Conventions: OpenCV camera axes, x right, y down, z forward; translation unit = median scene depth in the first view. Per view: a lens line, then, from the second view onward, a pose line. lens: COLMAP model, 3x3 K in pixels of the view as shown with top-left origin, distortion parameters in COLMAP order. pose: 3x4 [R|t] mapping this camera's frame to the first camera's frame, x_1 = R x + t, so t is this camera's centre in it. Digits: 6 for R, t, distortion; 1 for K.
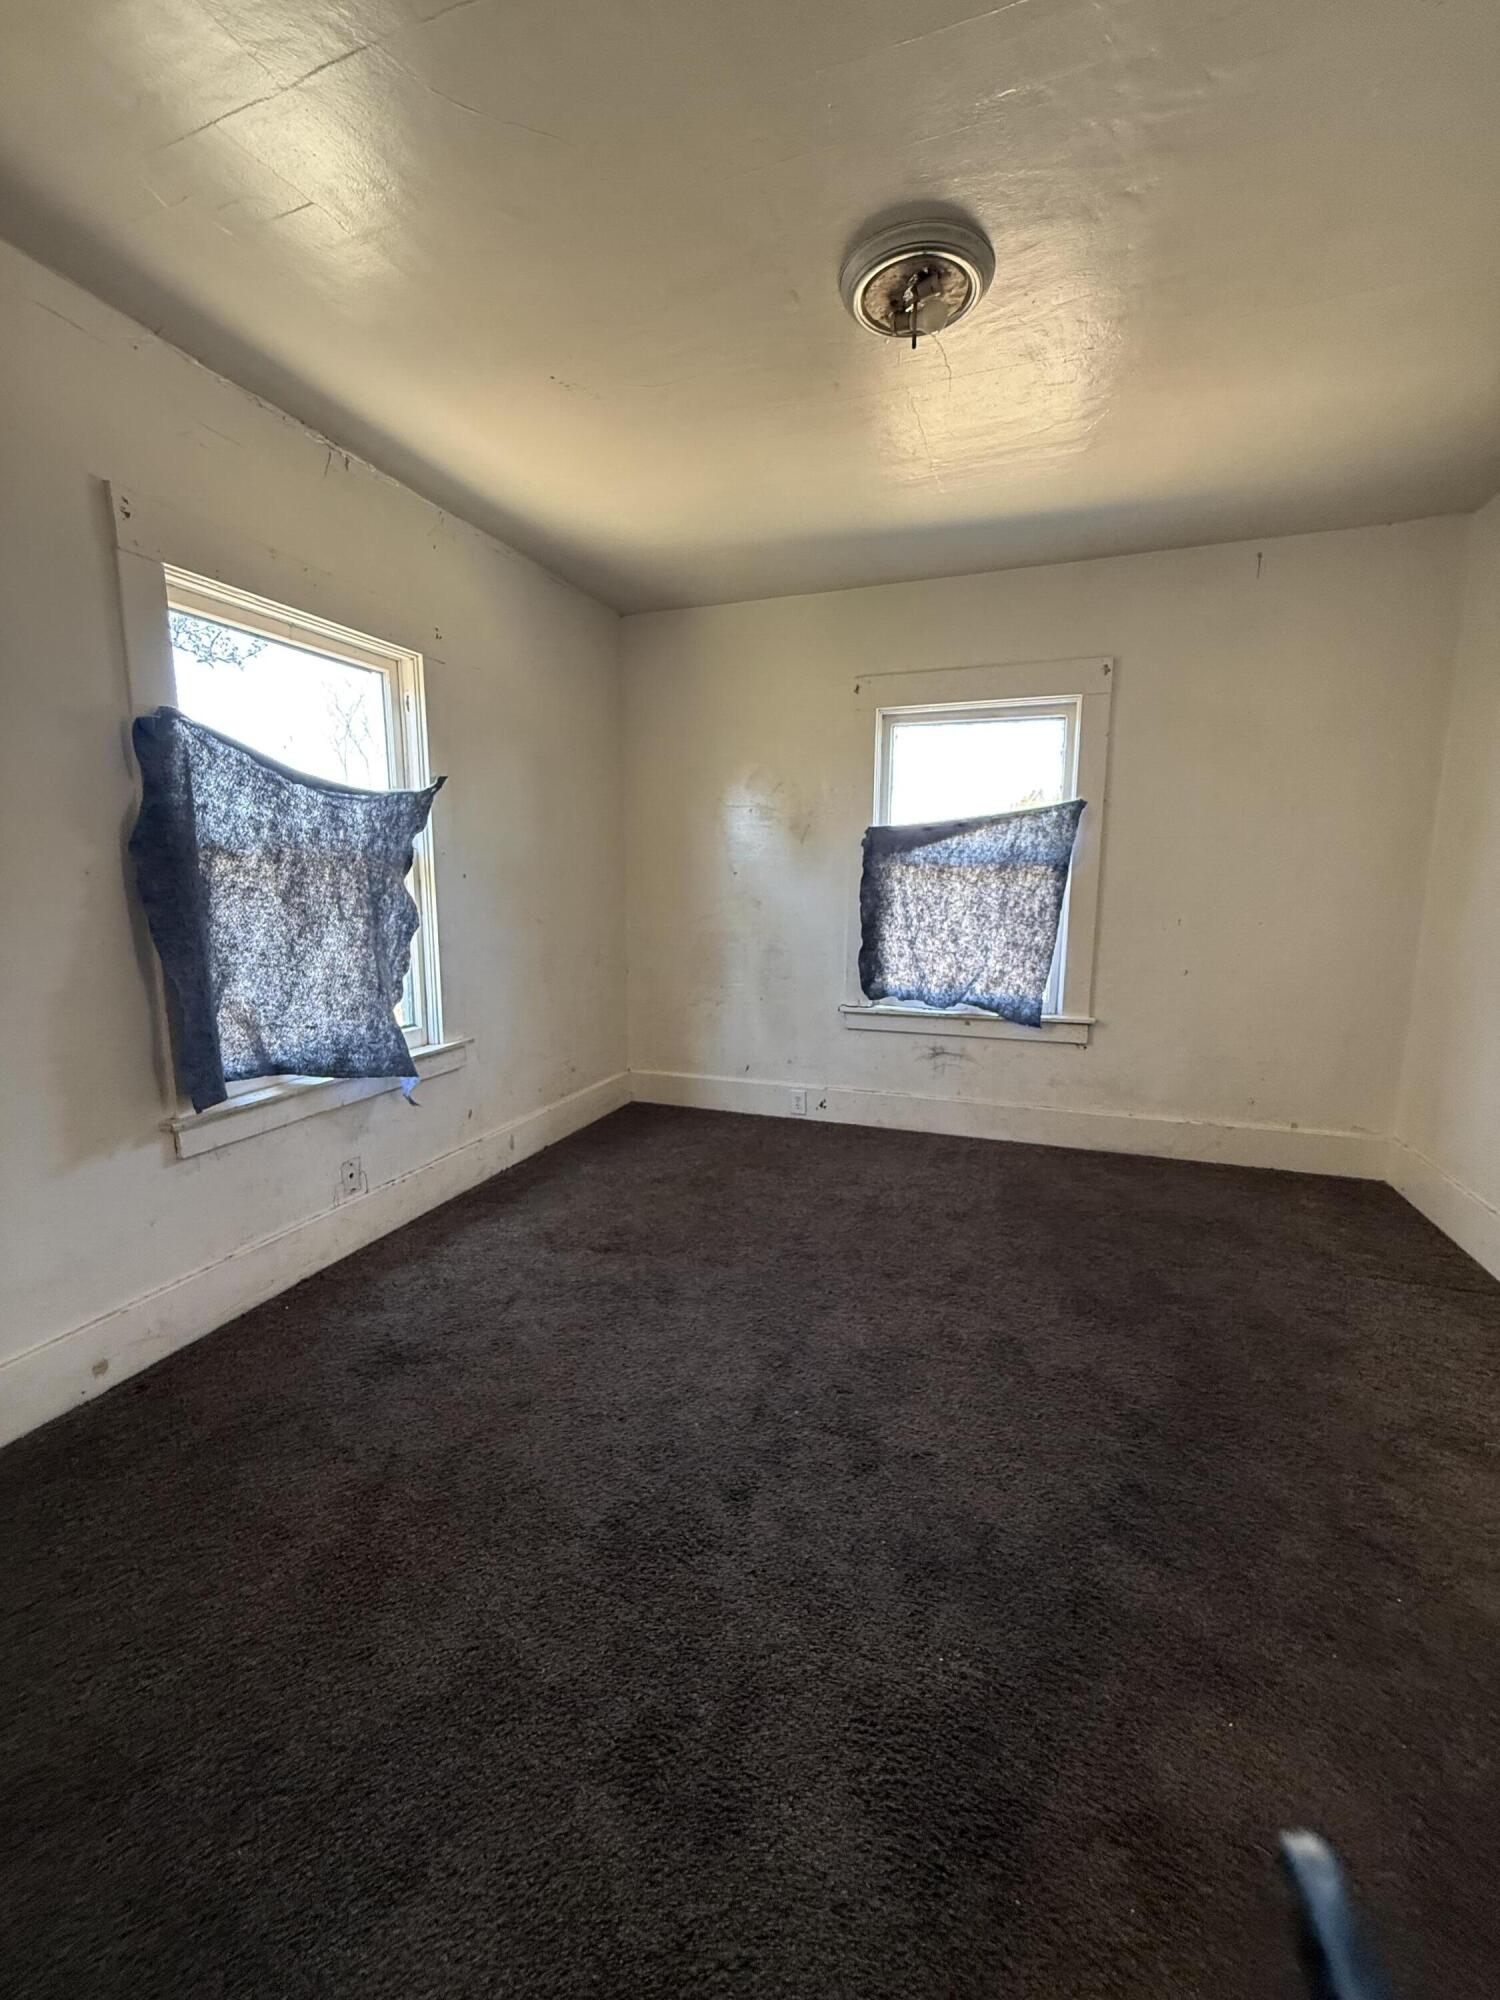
lens RADIAL K [[798.8, 0, 750.6], [0, 798.8, 1001.7], [0, 0, 1]] dist [0.000222, 0.000285]
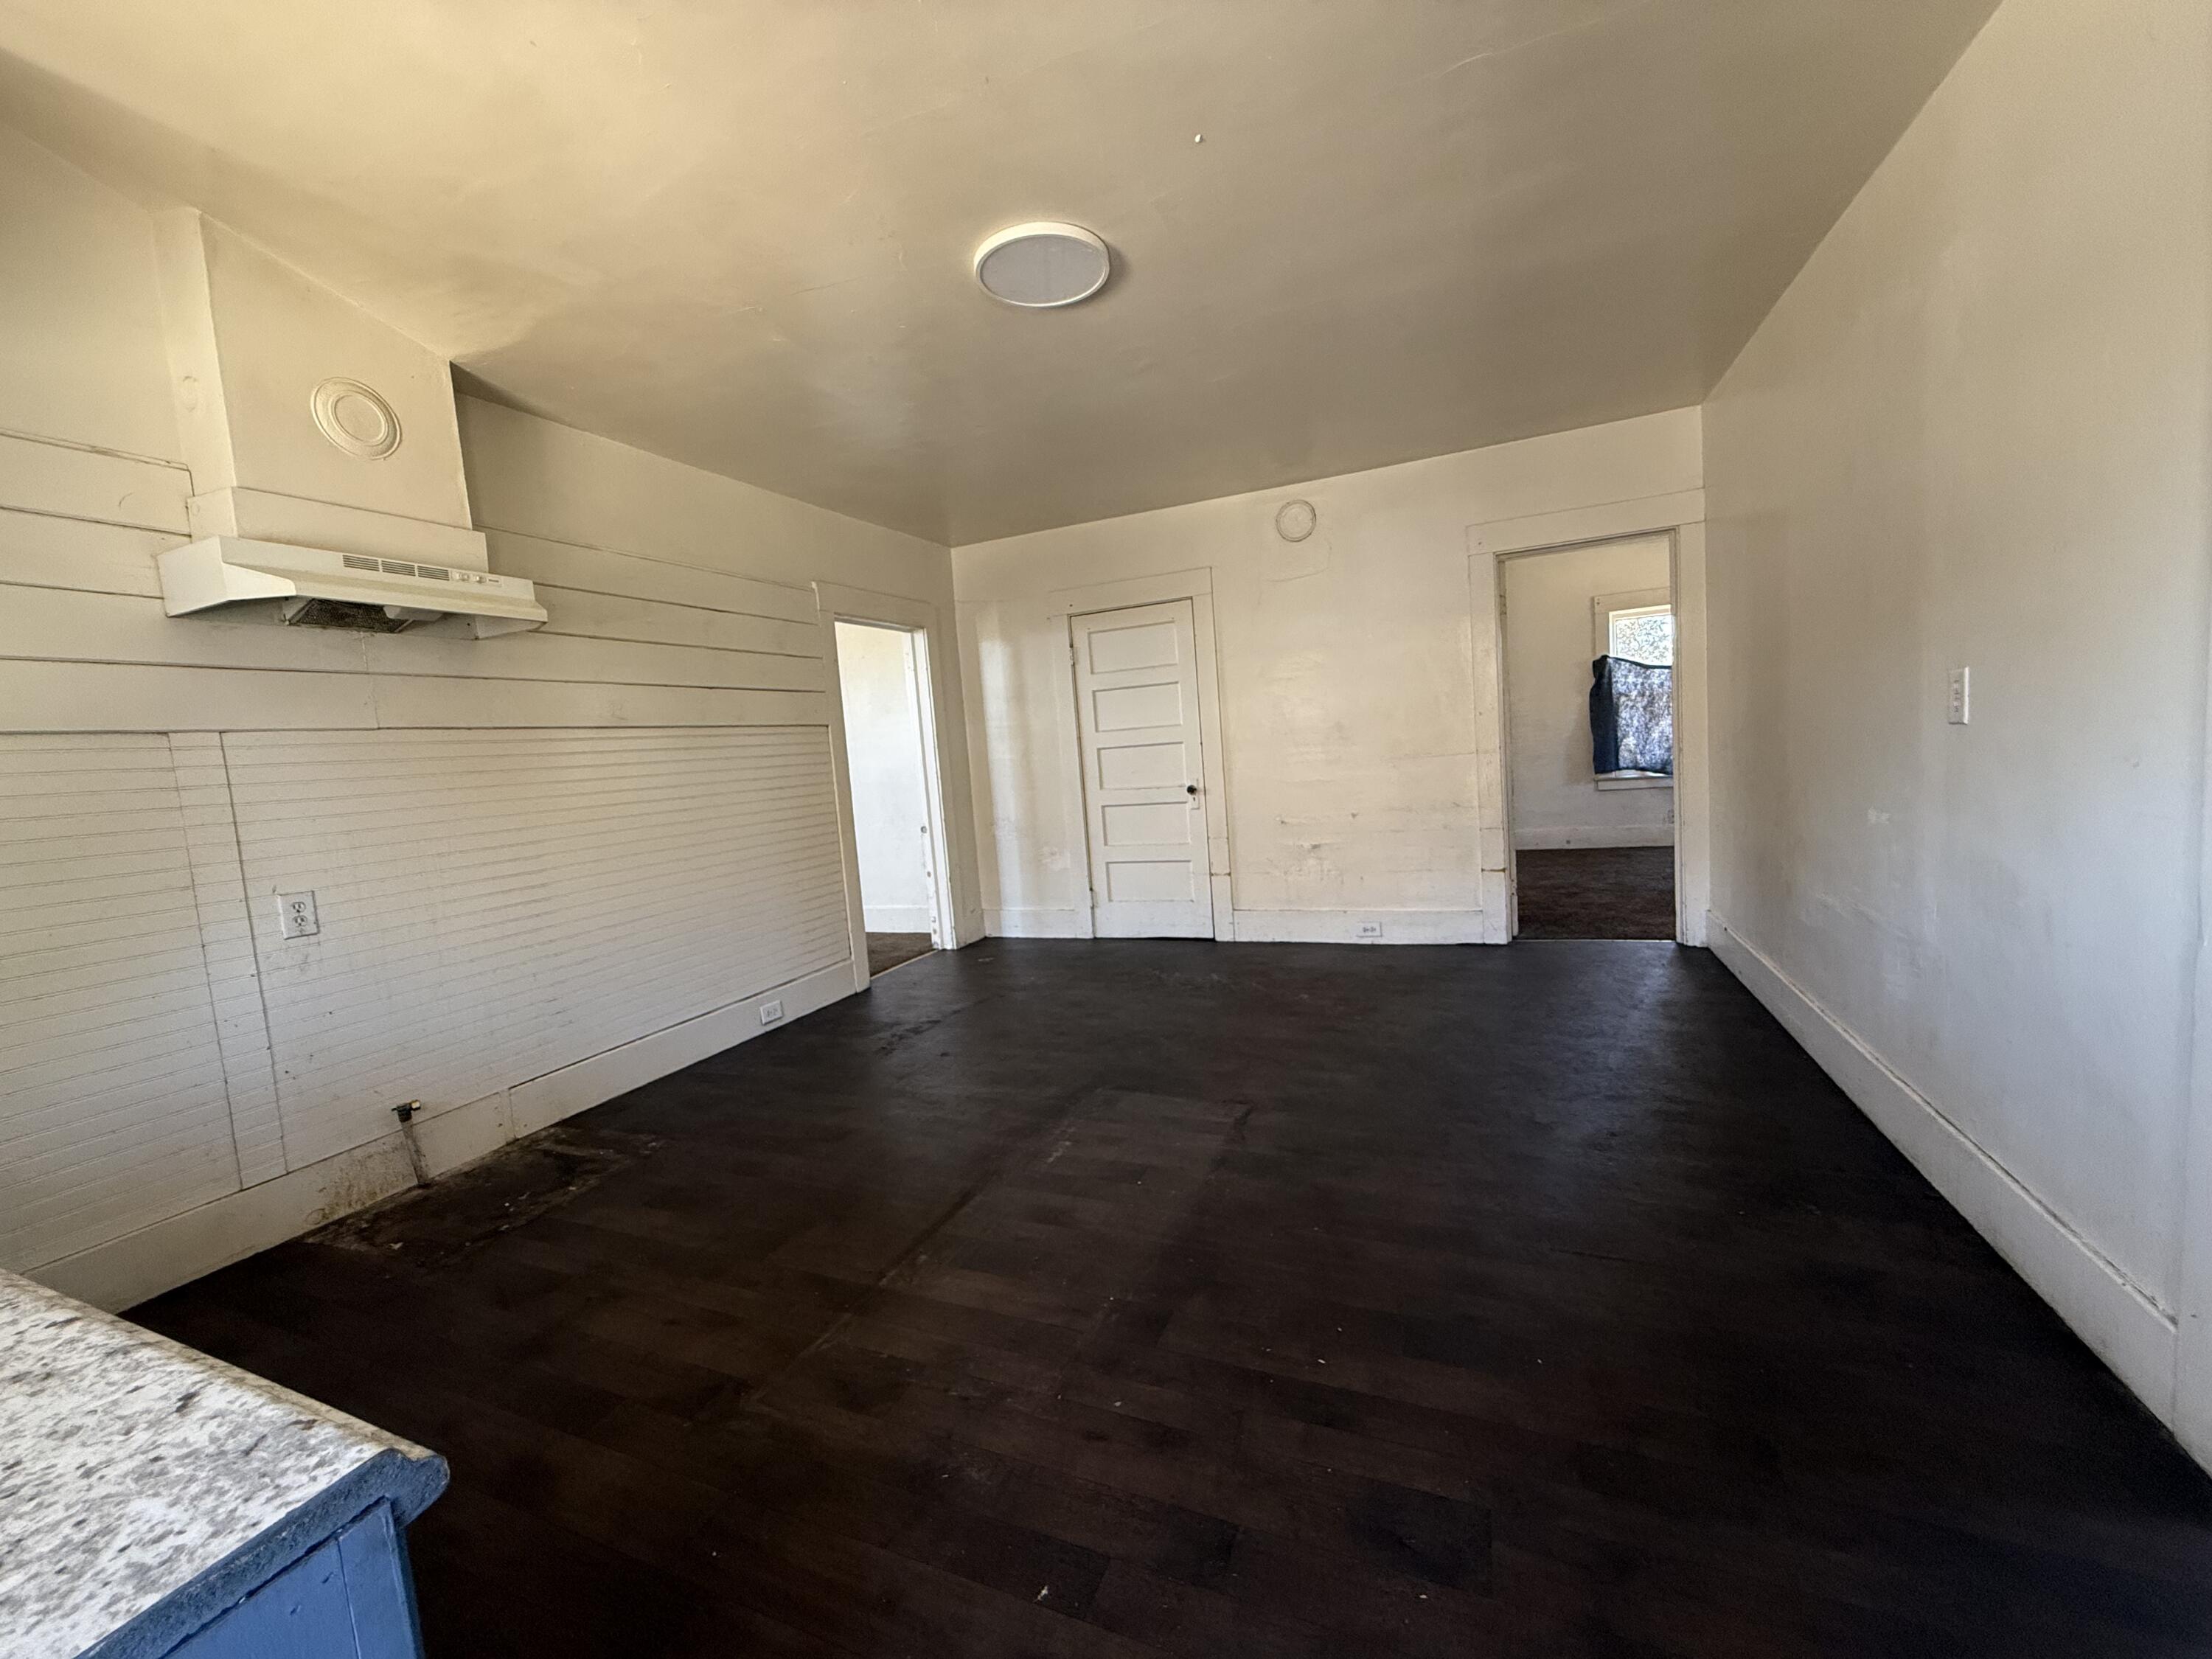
lens RADIAL K [[883.5, 0, 1102.2], [0, 883.5, 830.2], [0, 0, 1]] dist [0.000222, 0.000285]
pose [[-0.047799, 0.095999, -0.994233, 2.591818], [-0.079534, 0.991845, 0.099593, 0.137967], [0.995686, 0.083835, -0.039774, -0.750994]]
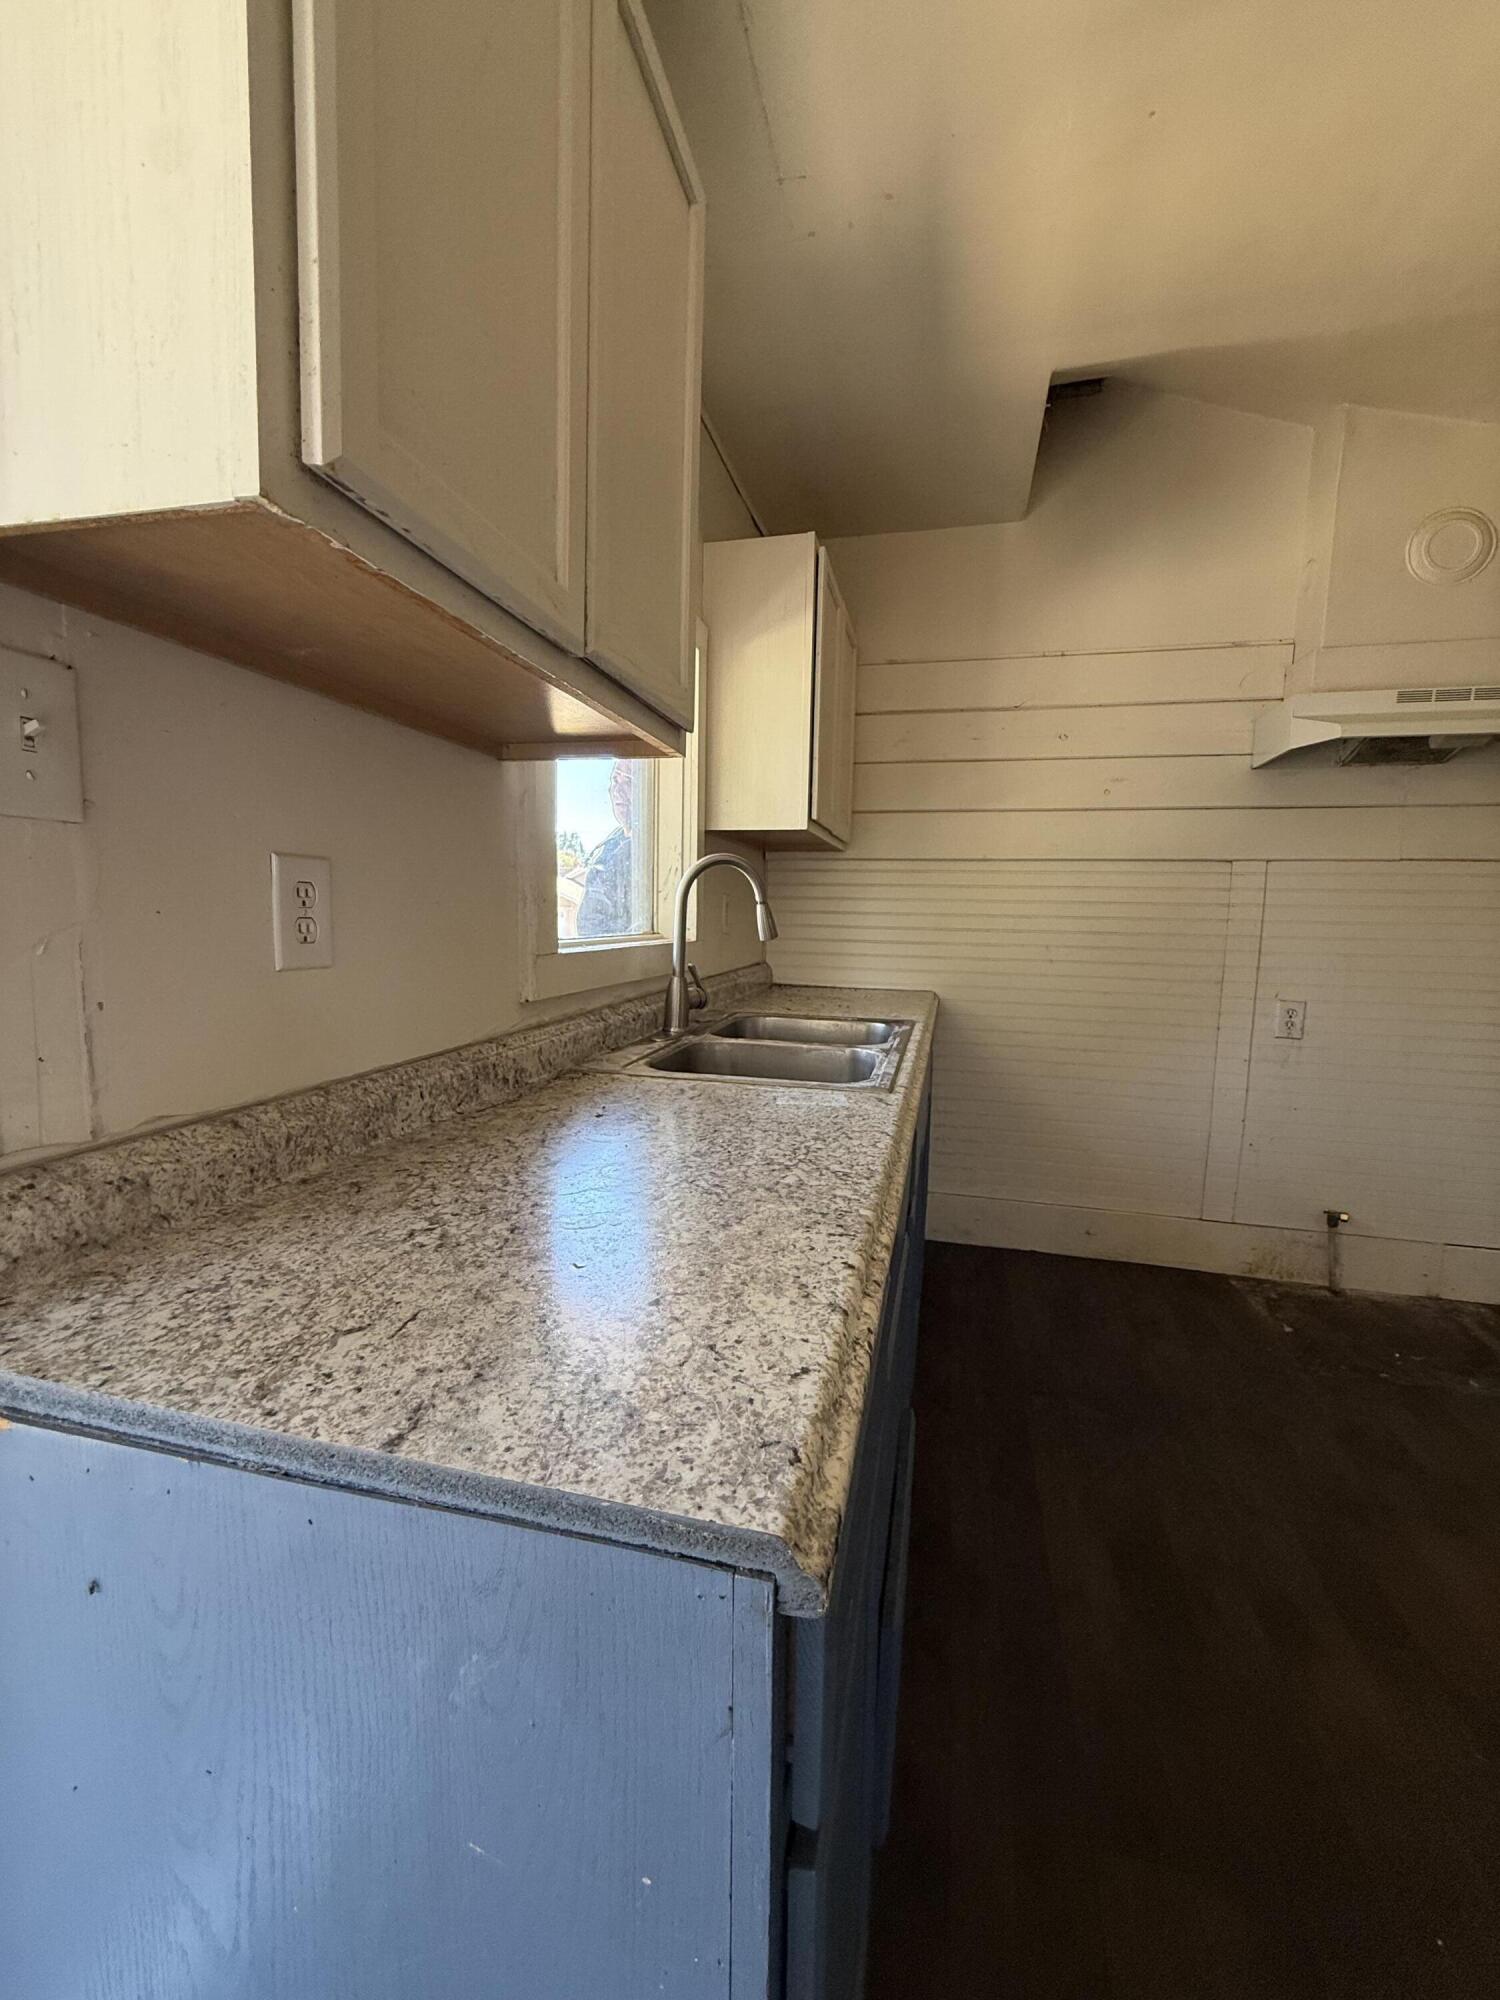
lens RADIAL K [[798.8, 0, 749.9], [0, 798.8, 993.7], [0, 0, 1]] dist [0.000222, 0.000285]
pose [[-0.993948, -0.010526, -0.109346, 2.461152], [-0.037656, 0.967739, 0.249125, 0.135678], [0.103196, 0.251735, -0.962279, -0.756560]]
